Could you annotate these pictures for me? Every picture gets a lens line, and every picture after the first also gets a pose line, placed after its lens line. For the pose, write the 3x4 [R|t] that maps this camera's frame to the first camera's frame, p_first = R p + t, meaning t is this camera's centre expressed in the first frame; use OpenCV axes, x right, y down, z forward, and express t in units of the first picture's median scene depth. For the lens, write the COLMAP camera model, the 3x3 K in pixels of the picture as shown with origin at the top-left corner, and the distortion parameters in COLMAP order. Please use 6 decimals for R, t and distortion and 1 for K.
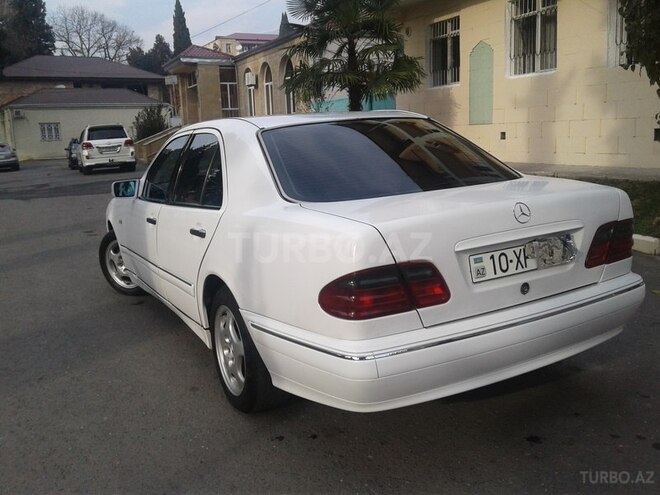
lens RADIAL K [[624.5, 0, 340.3], [0, 624.5, 227.0], [0, 0, 1]] dist [0.088208, -0.205026]
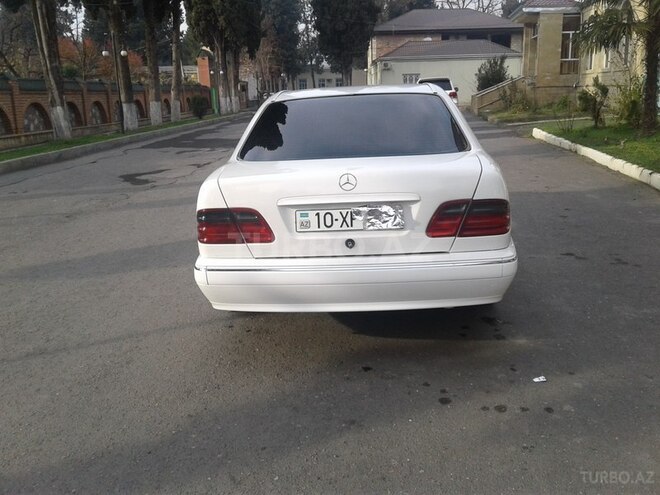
lens RADIAL K [[624.5, 0, 340.3], [0, 624.5, 227.0], [0, 0, 1]] dist [0.088208, -0.205026]
pose [[0.835603, 0.133979, -0.532746, 0.825746], [-0.091459, 0.990197, 0.105570, -0.055486], [0.541667, -0.039490, 0.839665, -0.034671]]
